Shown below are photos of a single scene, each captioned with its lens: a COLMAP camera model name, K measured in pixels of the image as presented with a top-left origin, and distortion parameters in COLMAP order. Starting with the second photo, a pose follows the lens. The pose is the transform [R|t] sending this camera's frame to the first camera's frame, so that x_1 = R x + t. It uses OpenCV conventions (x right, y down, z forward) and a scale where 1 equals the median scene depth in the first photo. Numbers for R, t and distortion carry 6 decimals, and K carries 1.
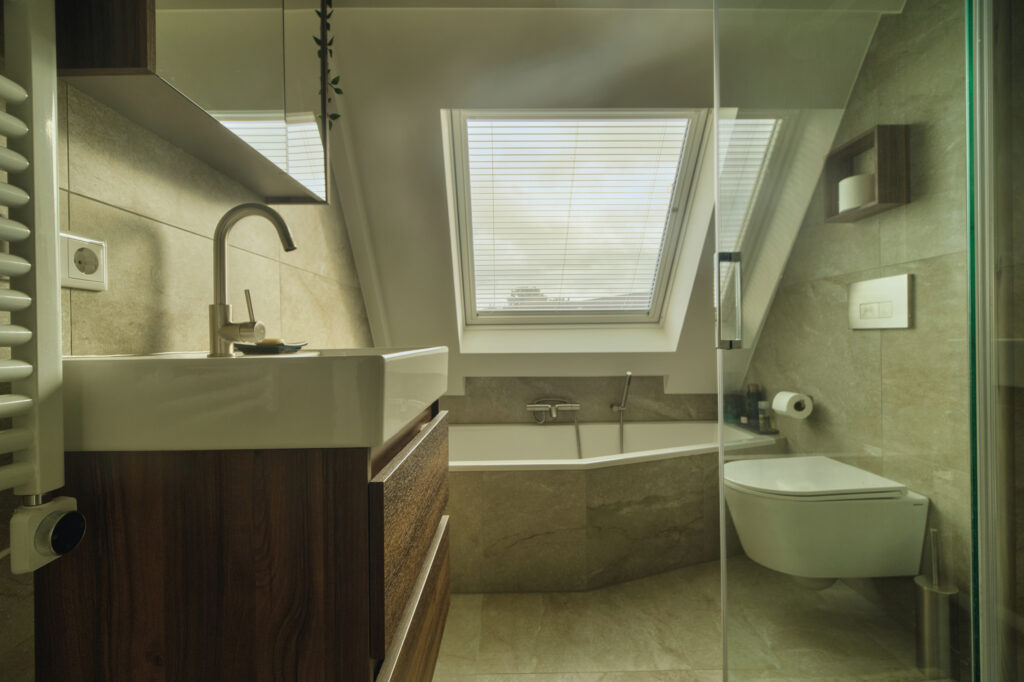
lens RADIAL K [[447.1, 0, 512.2], [0, 447.1, 339.6], [0, 0, 1]] dist [-0.009615, -0.000130]
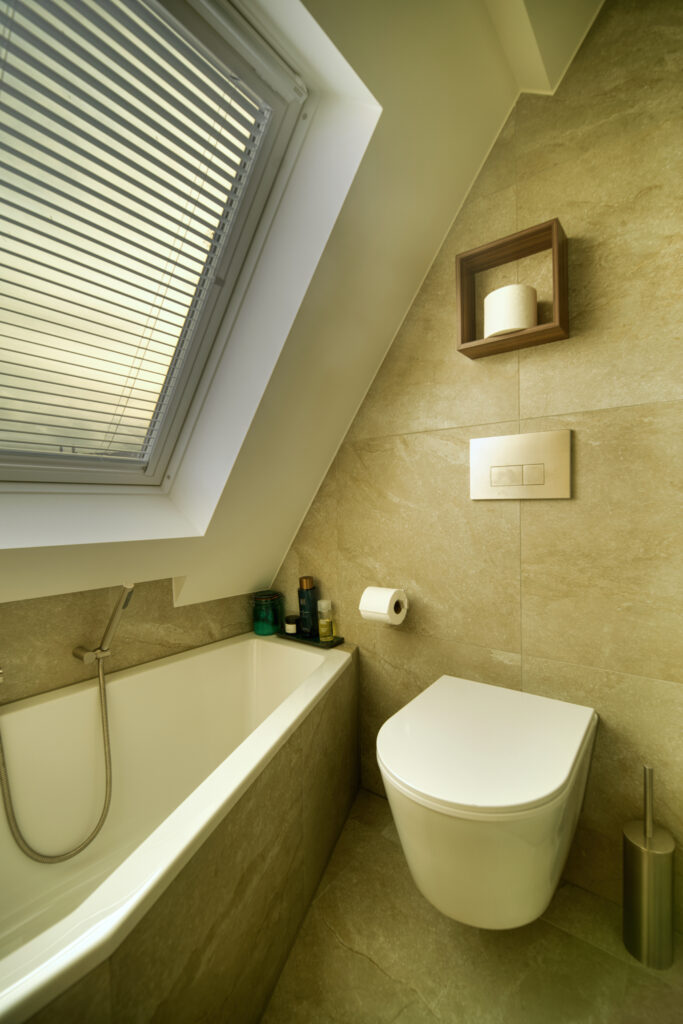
lens RADIAL K [[447.1, 0, 344.1], [0, 447.1, 510.1], [0, 0, 1]] dist [-0.009615, -0.000130]
pose [[0.619593, -0.003127, 0.784917, 0.031257], [0.006471, 0.999978, -0.001124, -0.006413], [-0.784897, 0.005776, 0.619600, 0.698457]]
